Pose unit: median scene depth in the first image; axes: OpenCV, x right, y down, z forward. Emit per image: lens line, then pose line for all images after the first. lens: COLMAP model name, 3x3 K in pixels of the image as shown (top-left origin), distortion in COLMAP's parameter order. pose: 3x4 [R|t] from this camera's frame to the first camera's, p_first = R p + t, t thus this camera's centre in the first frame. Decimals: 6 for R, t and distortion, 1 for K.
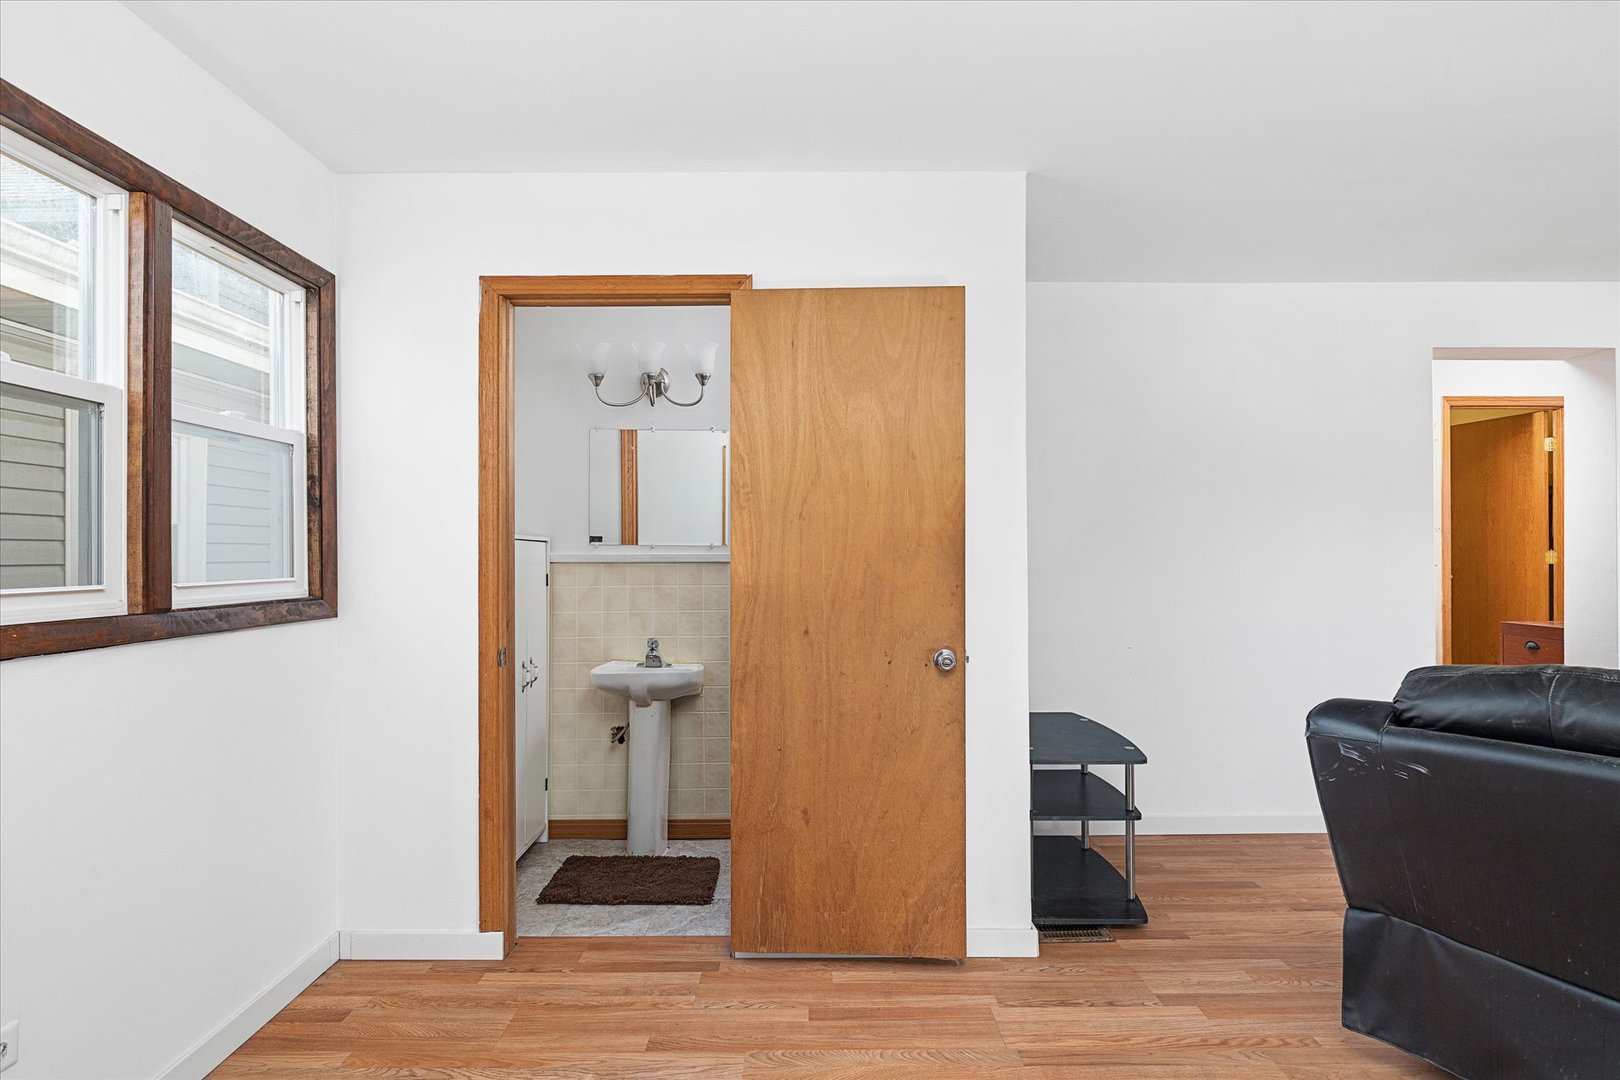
lens RADIAL K [[763.4, 0, 811.3], [0, 763.4, 546.7], [0, 0, 1]] dist [-0.002807, -0.001105]
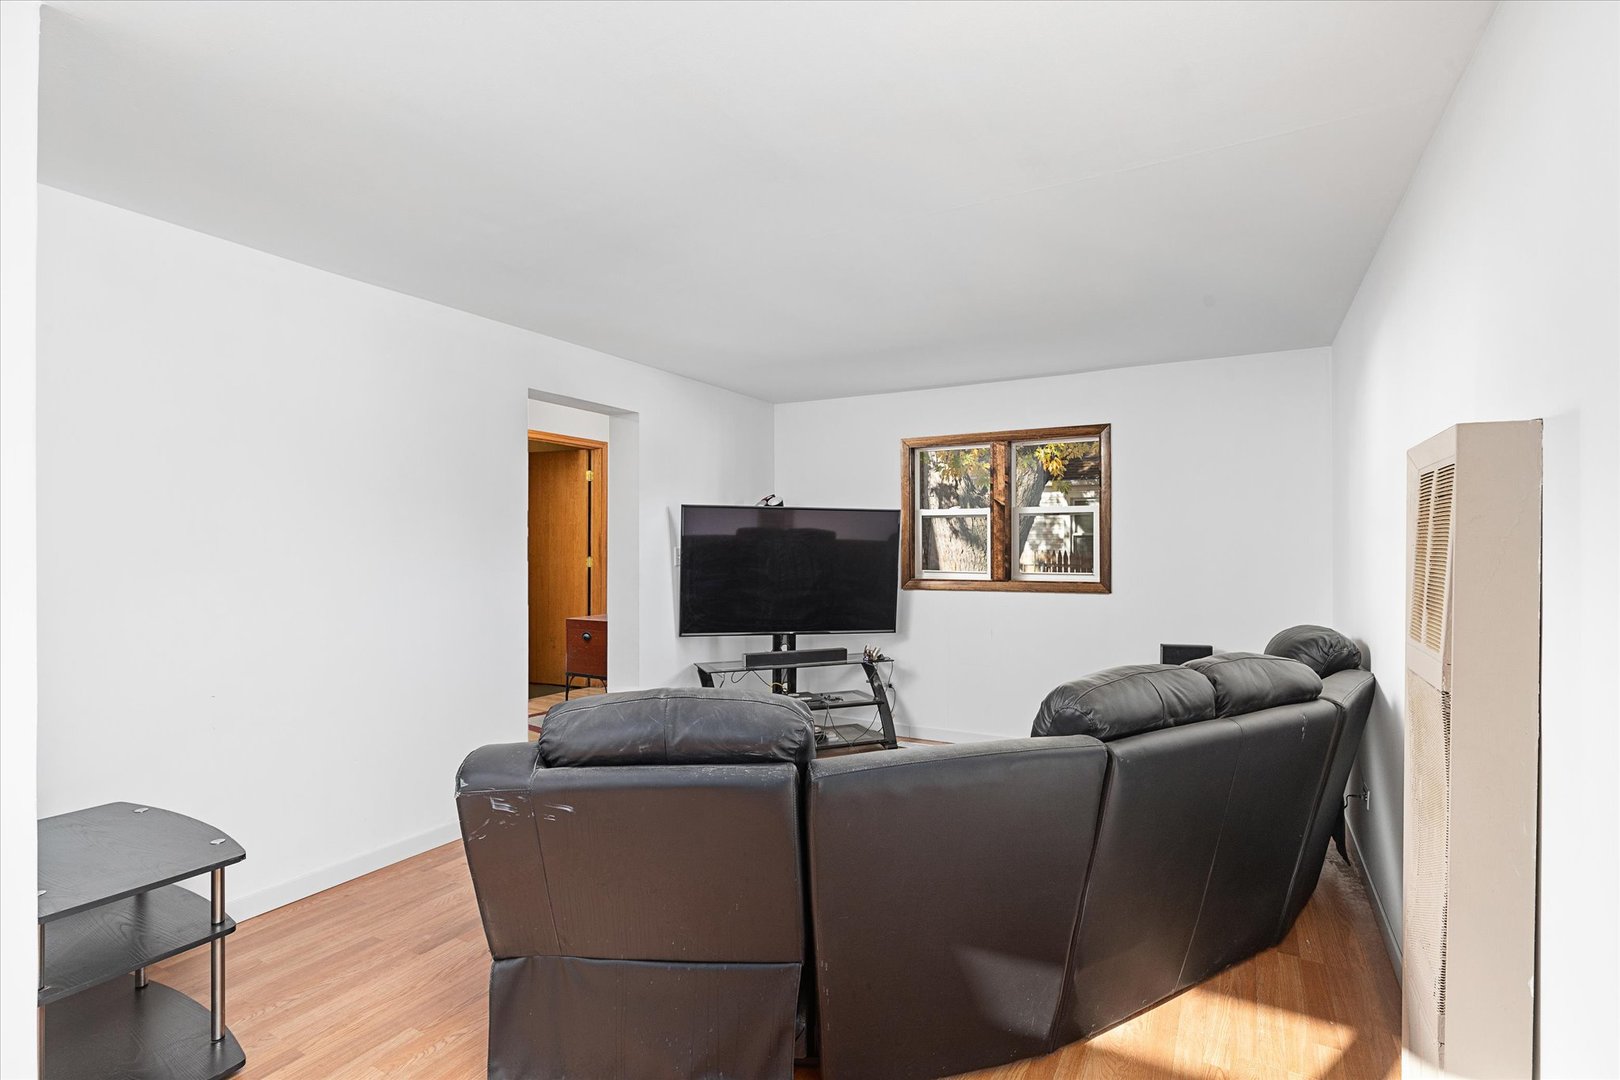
lens RADIAL K [[763.4, 0, 811.3], [0, 763.4, 546.7], [0, 0, 1]] dist [-0.002807, -0.001105]
pose [[0.479928, 0.004960, 0.877294, 0.039066], [-0.003205, 0.999987, -0.003900, -0.028428], [-0.877302, -0.000940, 0.479938, 0.130717]]
